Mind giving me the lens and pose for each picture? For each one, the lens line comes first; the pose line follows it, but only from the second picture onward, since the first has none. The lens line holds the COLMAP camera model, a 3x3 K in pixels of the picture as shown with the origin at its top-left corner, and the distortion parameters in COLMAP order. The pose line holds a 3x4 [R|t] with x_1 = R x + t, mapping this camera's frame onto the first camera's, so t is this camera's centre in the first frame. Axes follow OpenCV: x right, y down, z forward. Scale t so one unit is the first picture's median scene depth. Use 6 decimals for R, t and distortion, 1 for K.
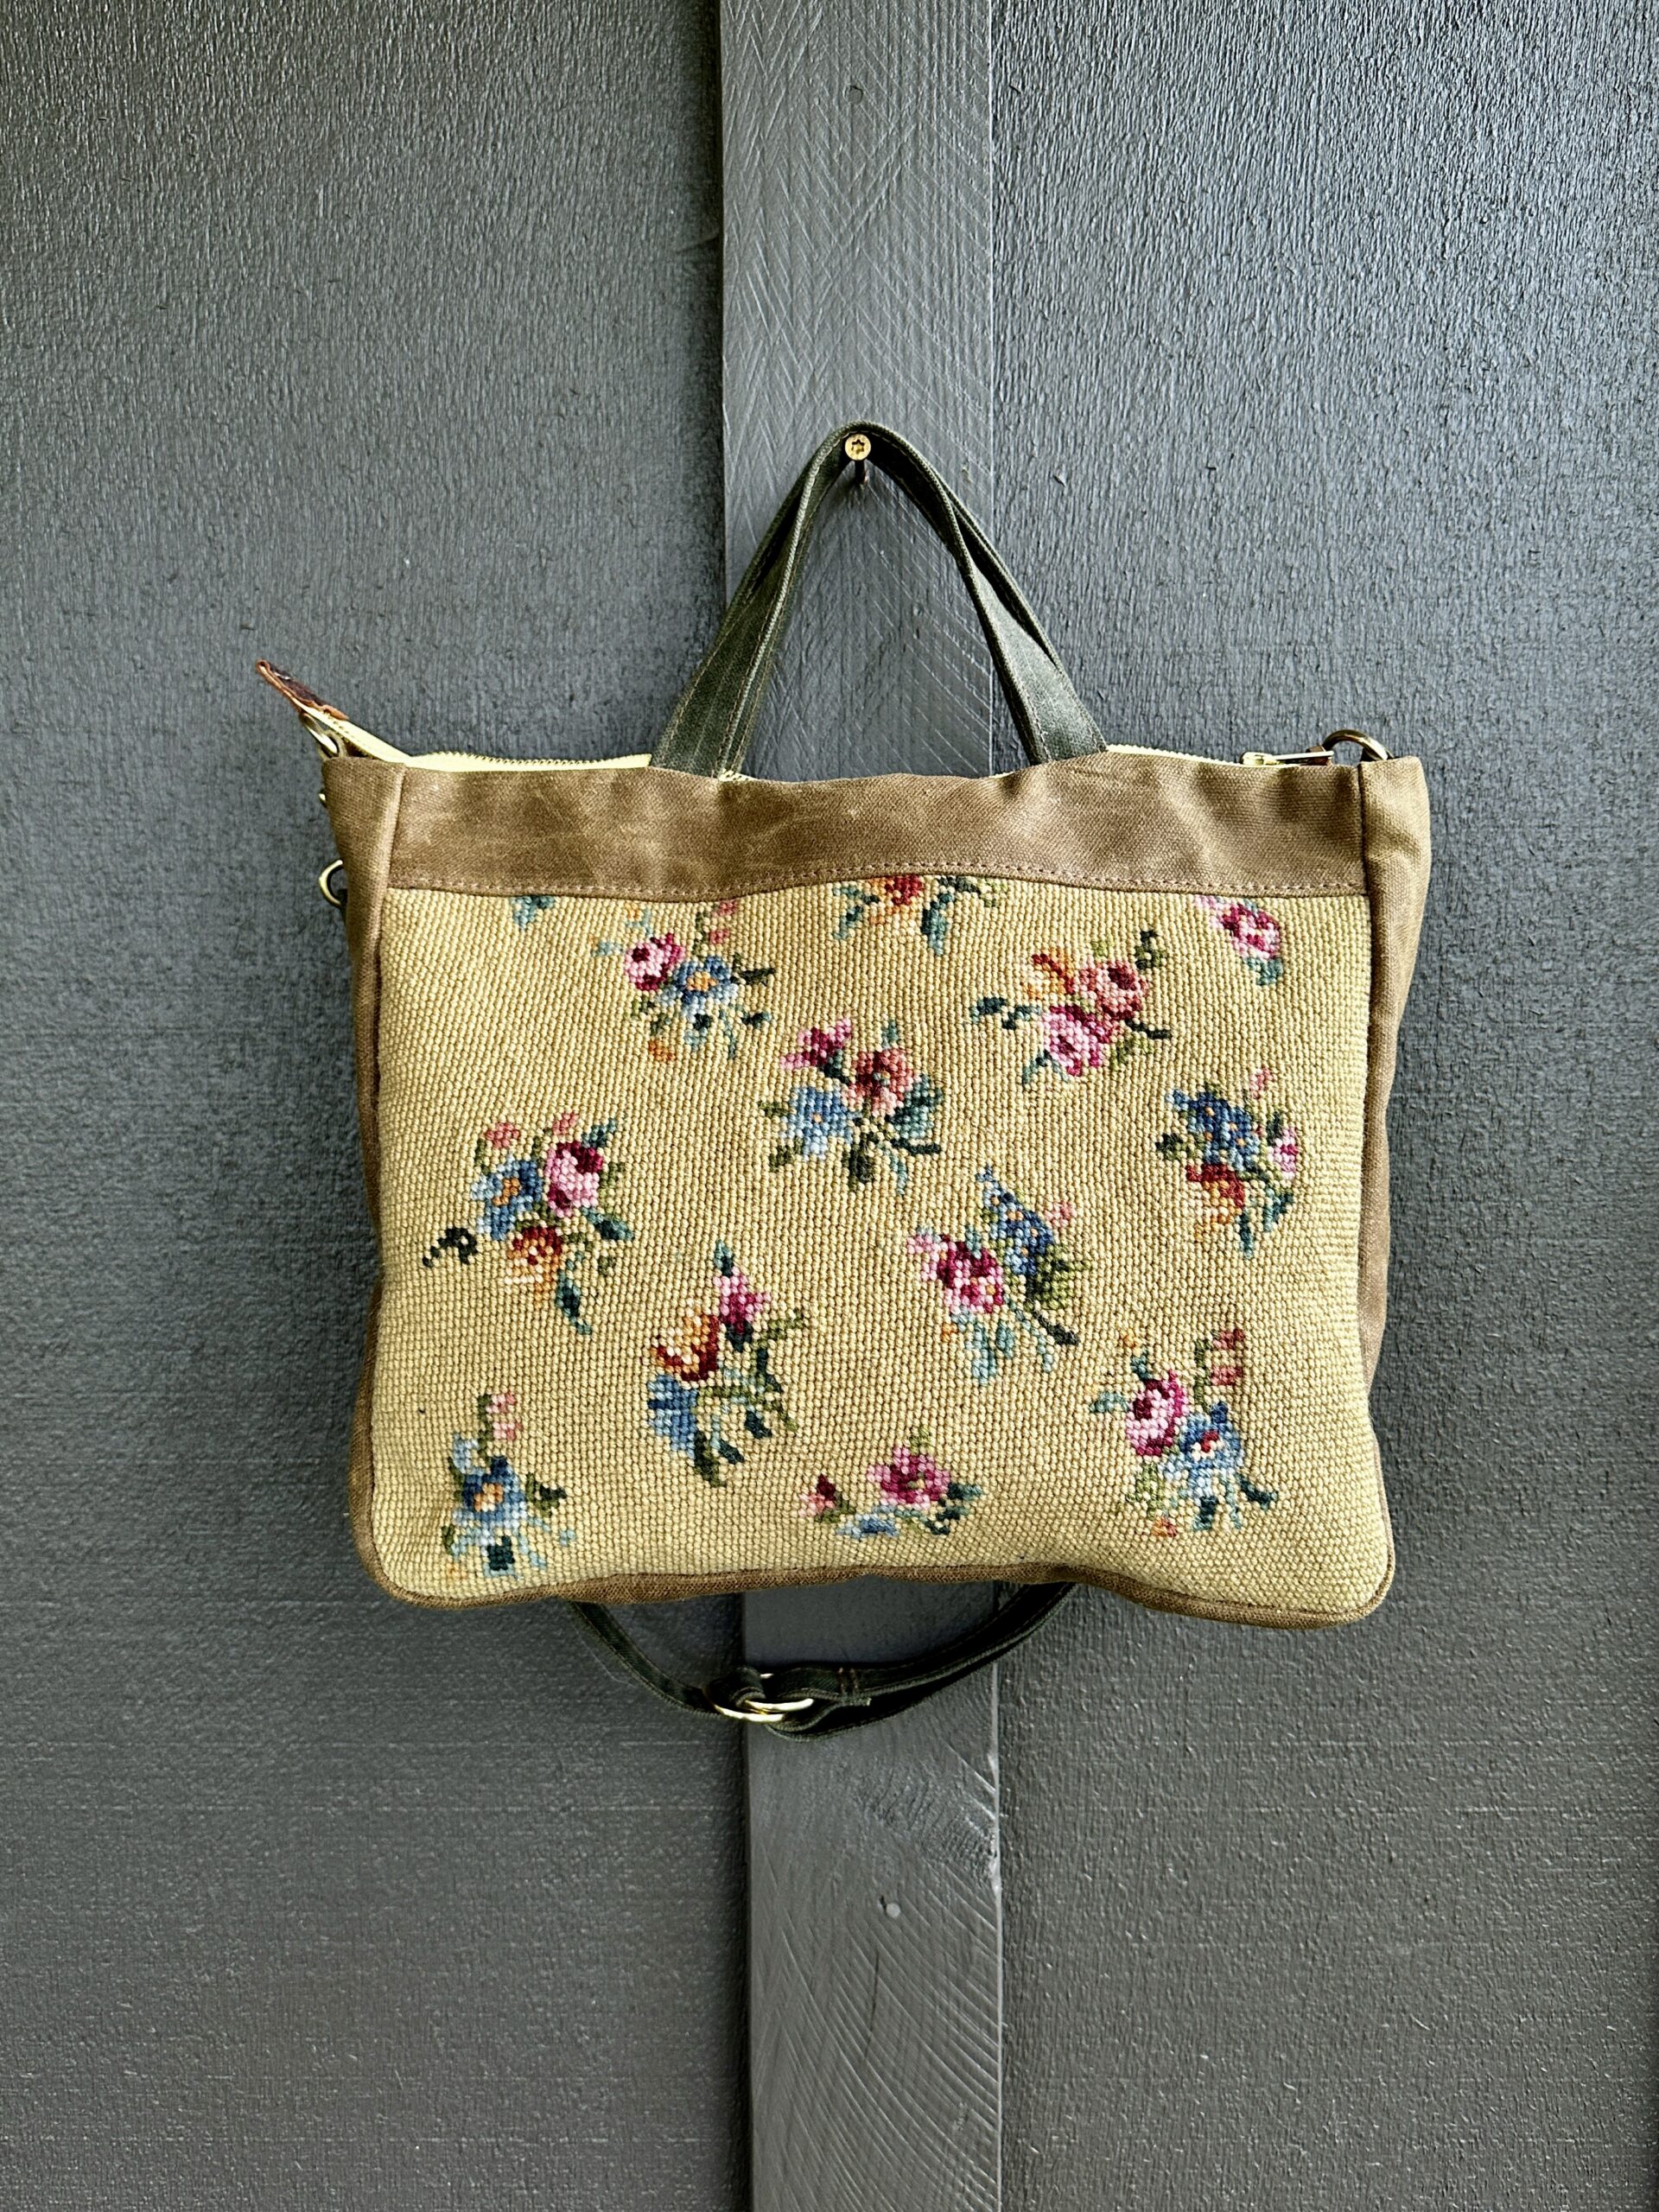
lens RADIAL K [[1740.7, 0, 829.5], [0, 1740.7, 1106.0], [0, 0, 1]] dist [0.025213, -0.037538]
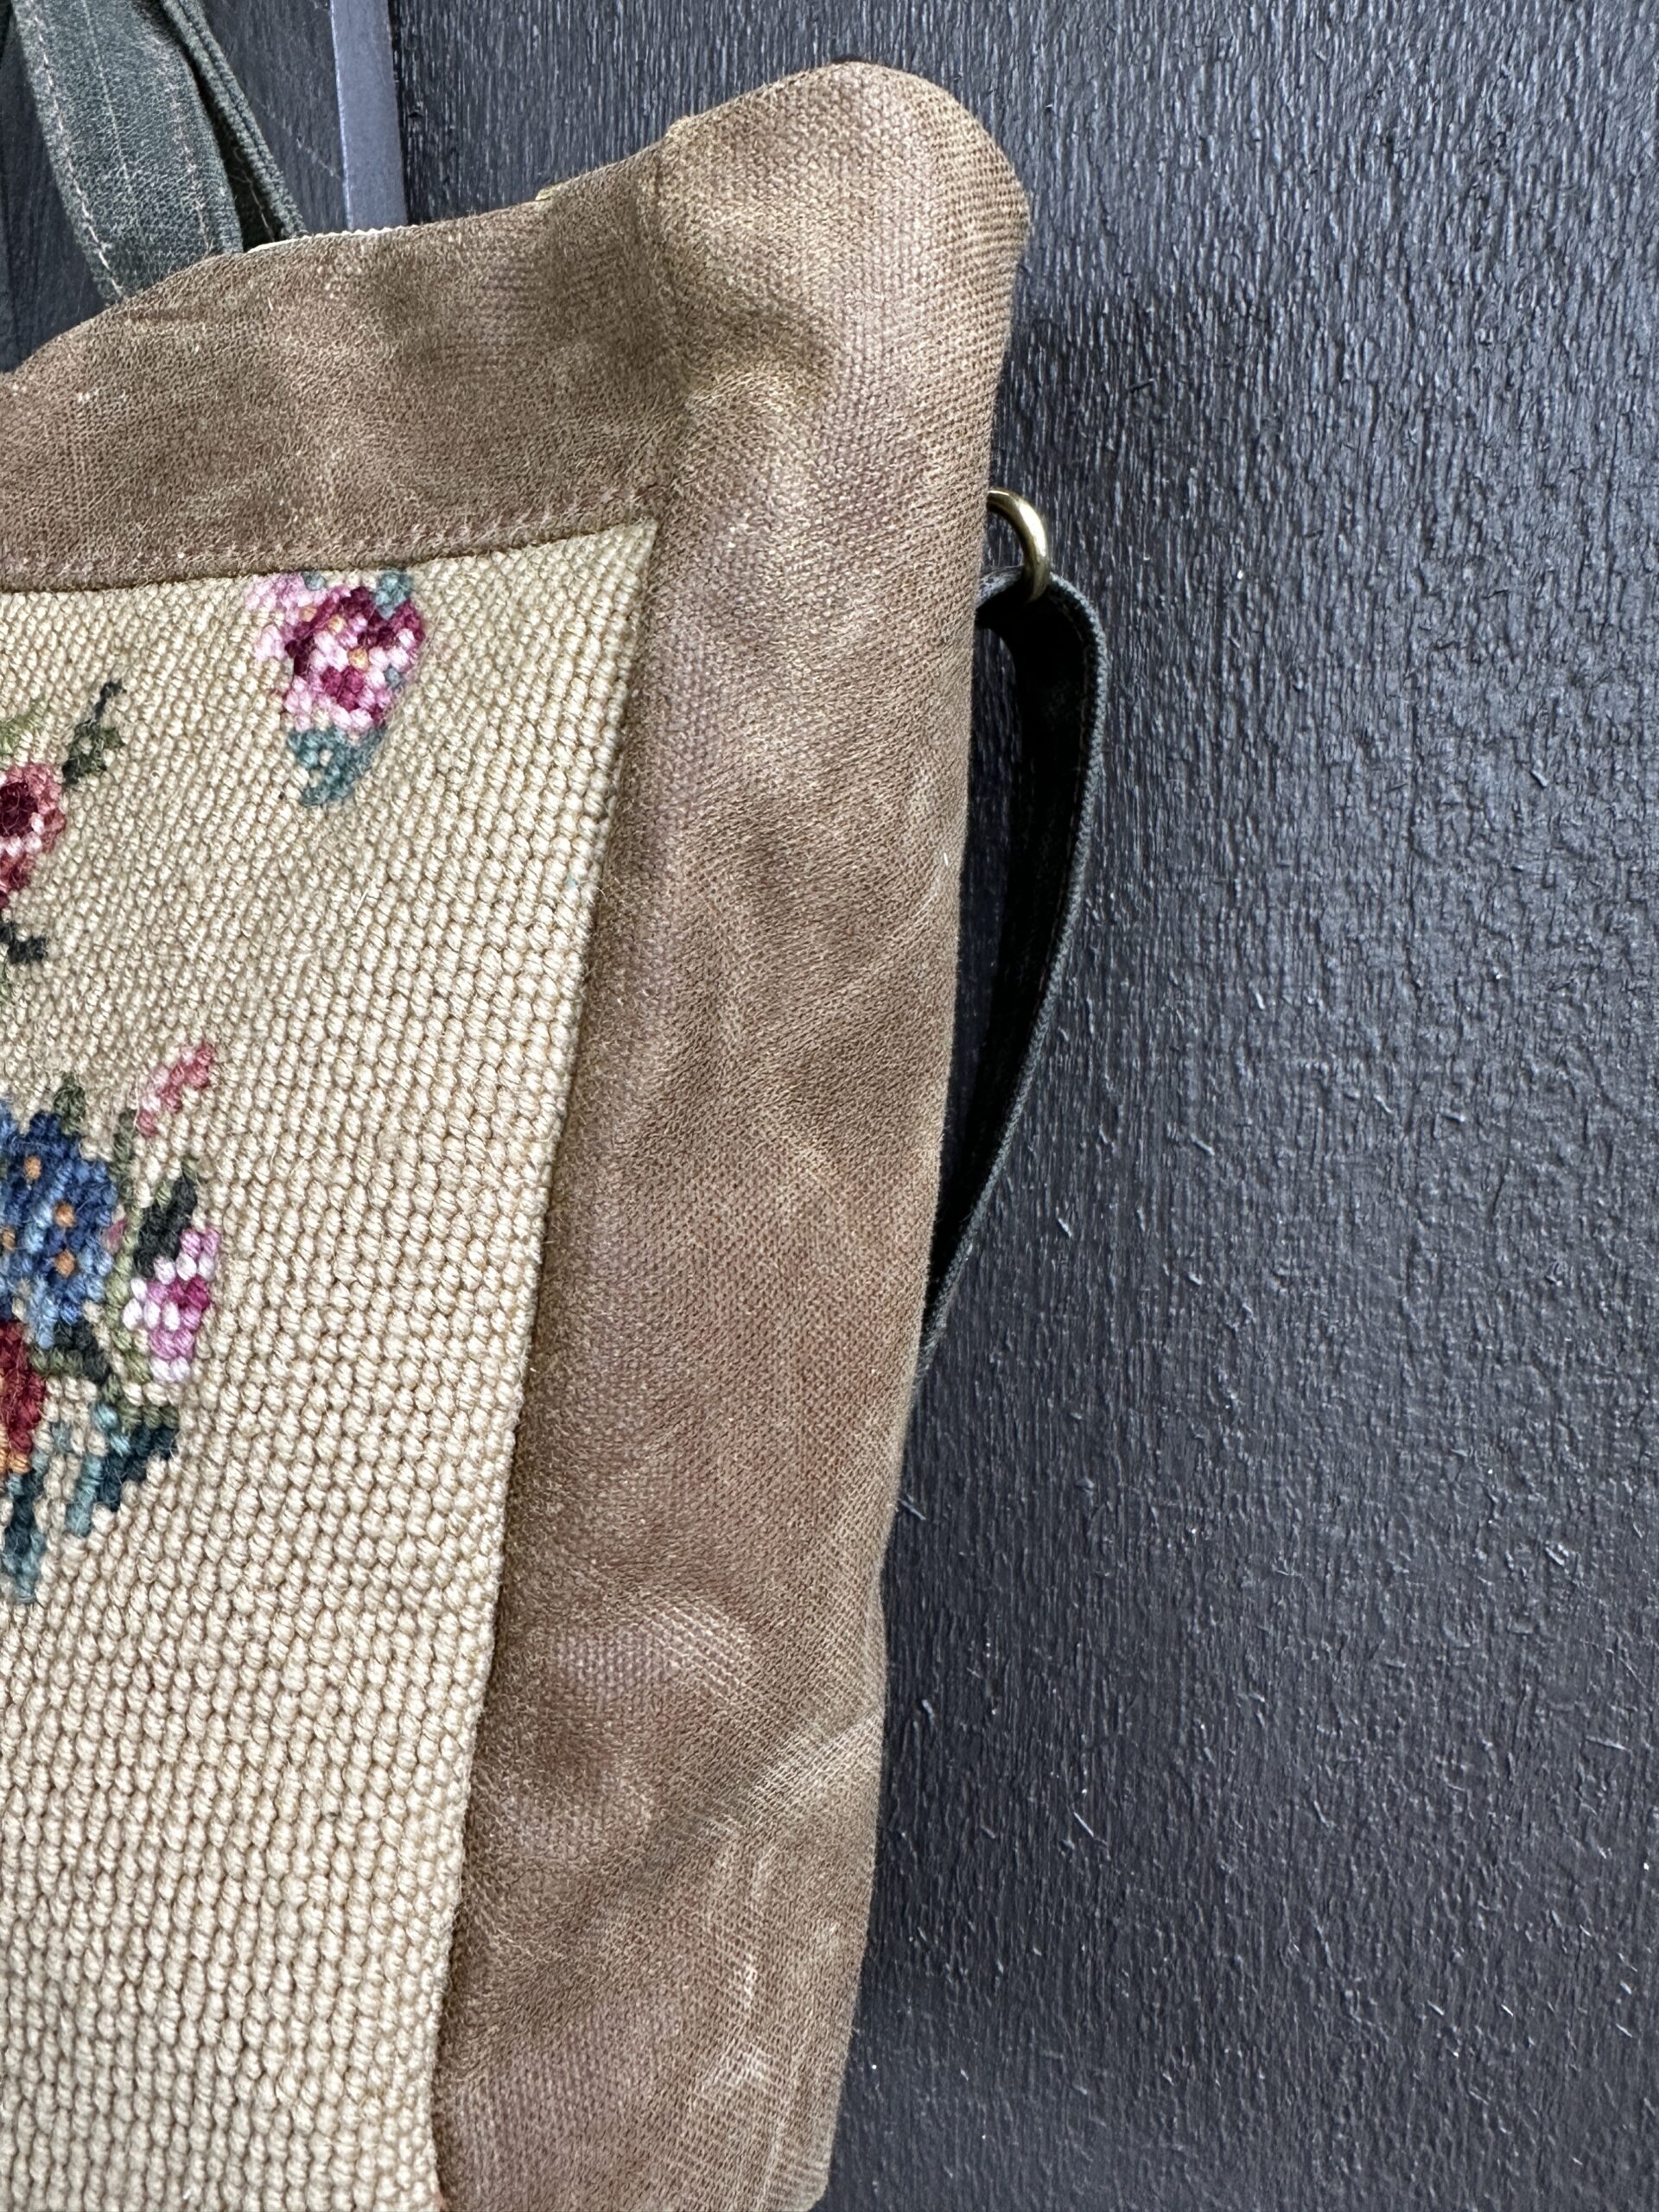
lens RADIAL K [[1764.3, 0, 829.7], [0, 1764.3, 1023.5], [0, 0, 1]] dist [0.003439, 0.000633]
pose [[0.838748, 0.017725, -0.544231, 0.454523], [0.011489, 0.998671, 0.050233, -0.035587], [0.544398, -0.048385, 0.837430, 0.639316]]
